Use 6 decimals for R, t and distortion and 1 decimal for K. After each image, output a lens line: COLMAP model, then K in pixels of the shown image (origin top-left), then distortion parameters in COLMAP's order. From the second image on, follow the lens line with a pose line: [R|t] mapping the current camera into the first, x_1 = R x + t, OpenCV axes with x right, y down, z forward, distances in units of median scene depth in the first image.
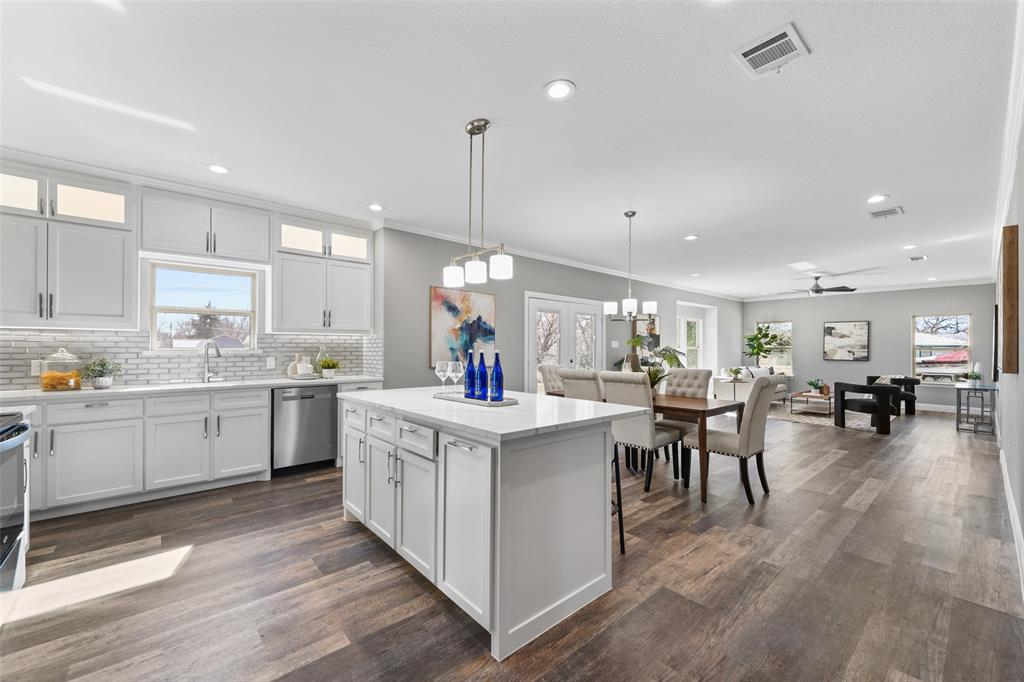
lens RADIAL K [[406.4, 0, 504.3], [0, 406.4, 346.2], [0, 0, 1]] dist [0.003052, -0.000067]
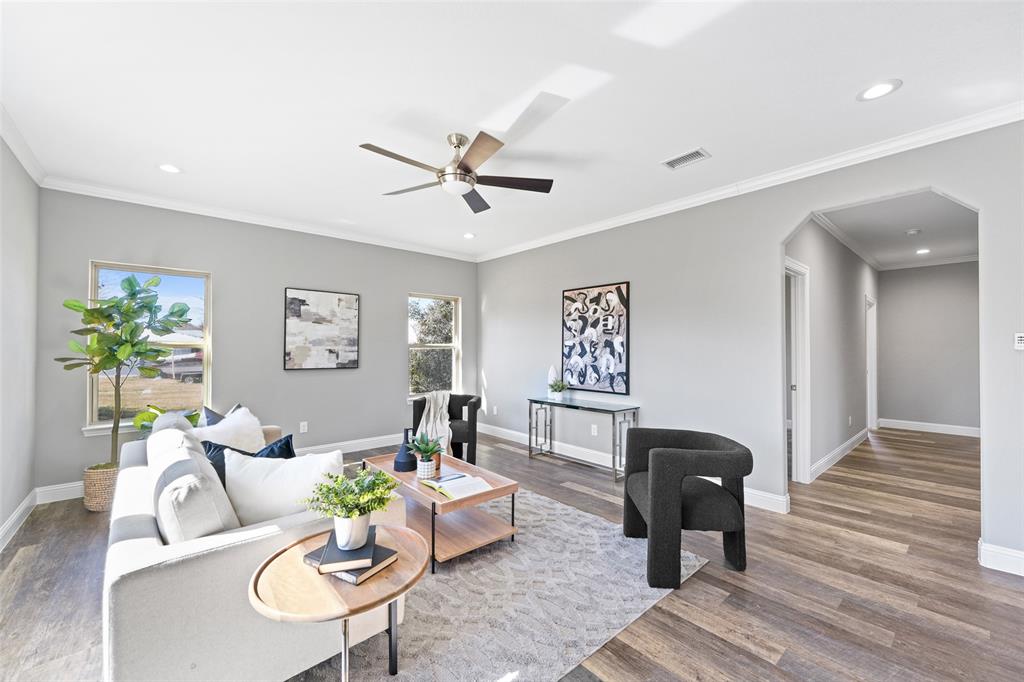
lens RADIAL K [[406.4, 0, 504.3], [0, 406.4, 346.2], [0, 0, 1]] dist [0.003052, -0.000067]
pose [[-0.004699, -0.002306, 0.999986, 0.510885], [-0.007093, 0.999972, 0.002273, 0.006218], [-0.999964, -0.007082, -0.004716, 1.162150]]
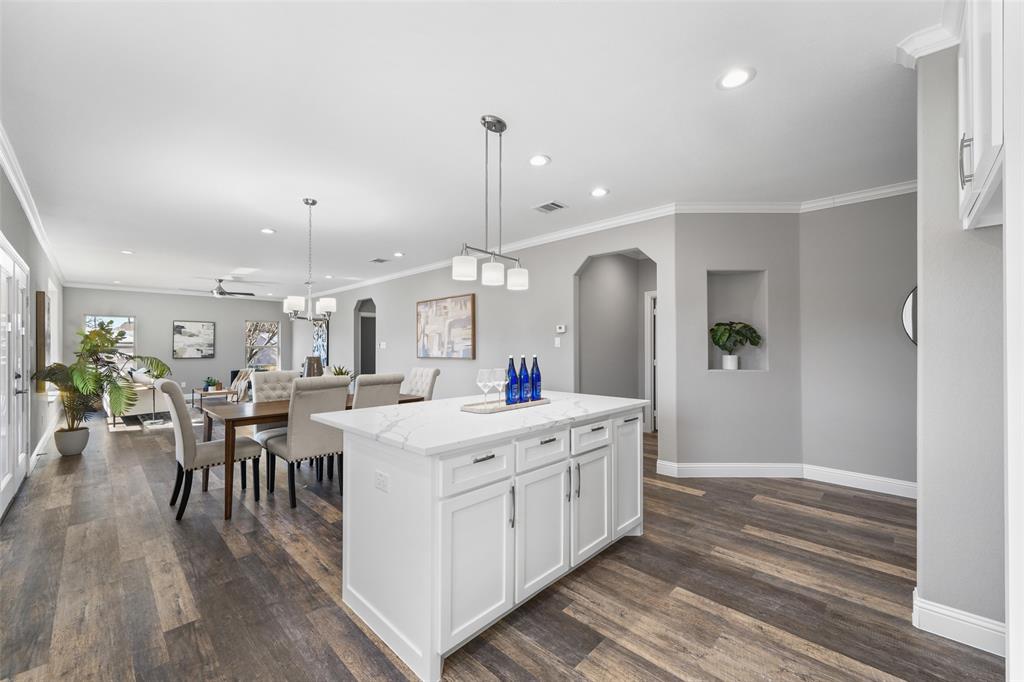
lens RADIAL K [[406.4, 0, 504.3], [0, 406.4, 346.2], [0, 0, 1]] dist [0.003052, -0.000067]
pose [[-0.085317, -0.004612, 0.996343, -0.416241], [-0.004508, 0.999981, 0.004243, -0.006342], [-0.996344, -0.004130, -0.085336, 0.430436]]
